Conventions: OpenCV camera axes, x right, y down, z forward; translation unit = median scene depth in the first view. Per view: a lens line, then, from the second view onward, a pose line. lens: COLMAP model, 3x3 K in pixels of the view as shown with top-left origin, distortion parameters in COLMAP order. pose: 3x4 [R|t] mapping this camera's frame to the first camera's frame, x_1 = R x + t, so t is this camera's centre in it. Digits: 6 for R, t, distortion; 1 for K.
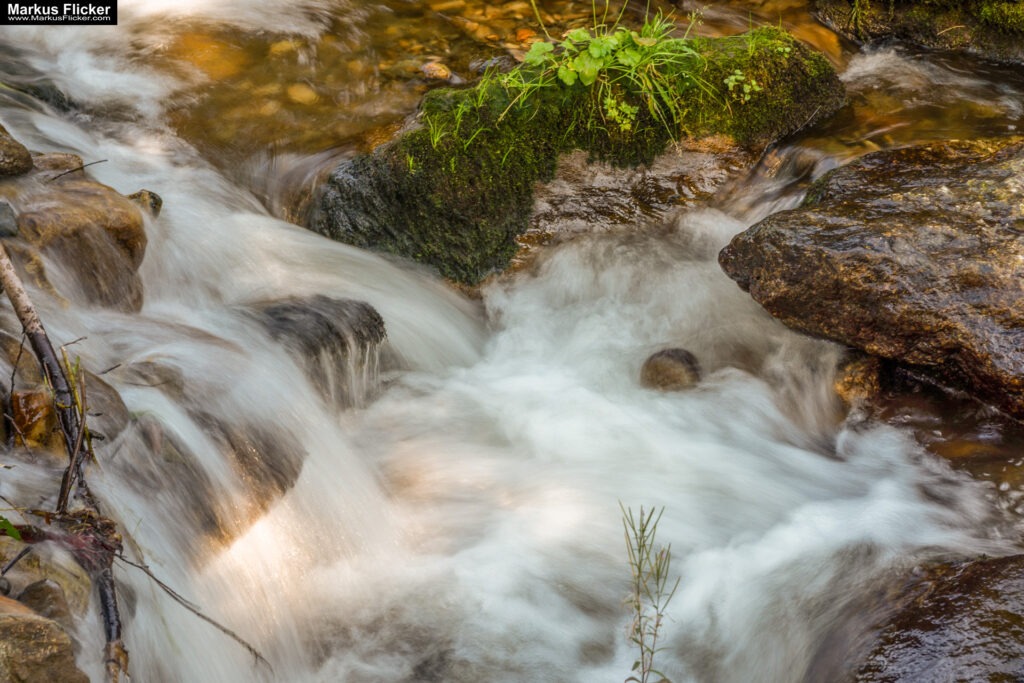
lens RADIAL K [[3192.9, 0, 530.9], [0, 3192.9, 342.6], [0, 0, 1]] dist [0.065821, 0.066463]
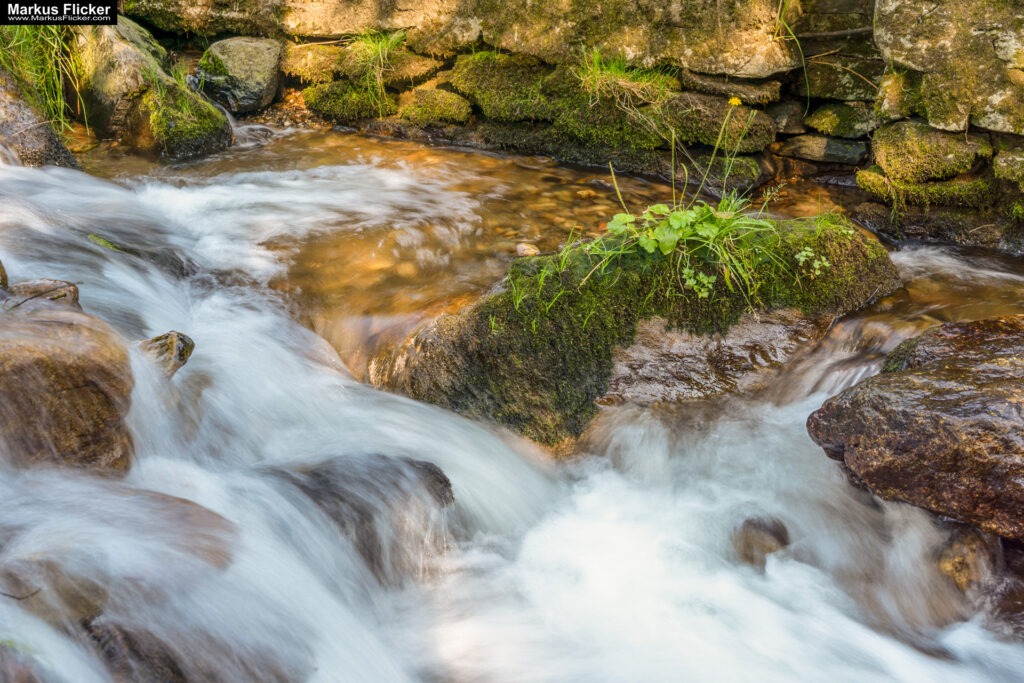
lens RADIAL K [[1338.0, 0, 512.0], [0, 1338.0, 341.5], [0, 0, 1]] dist [0.005823, 0.001573]
pose [[0.997541, 0.016090, -0.068209, -0.002457], [-0.022156, 0.995773, -0.089134, -0.012634], [0.066486, 0.090426, 0.993681, 0.570242]]
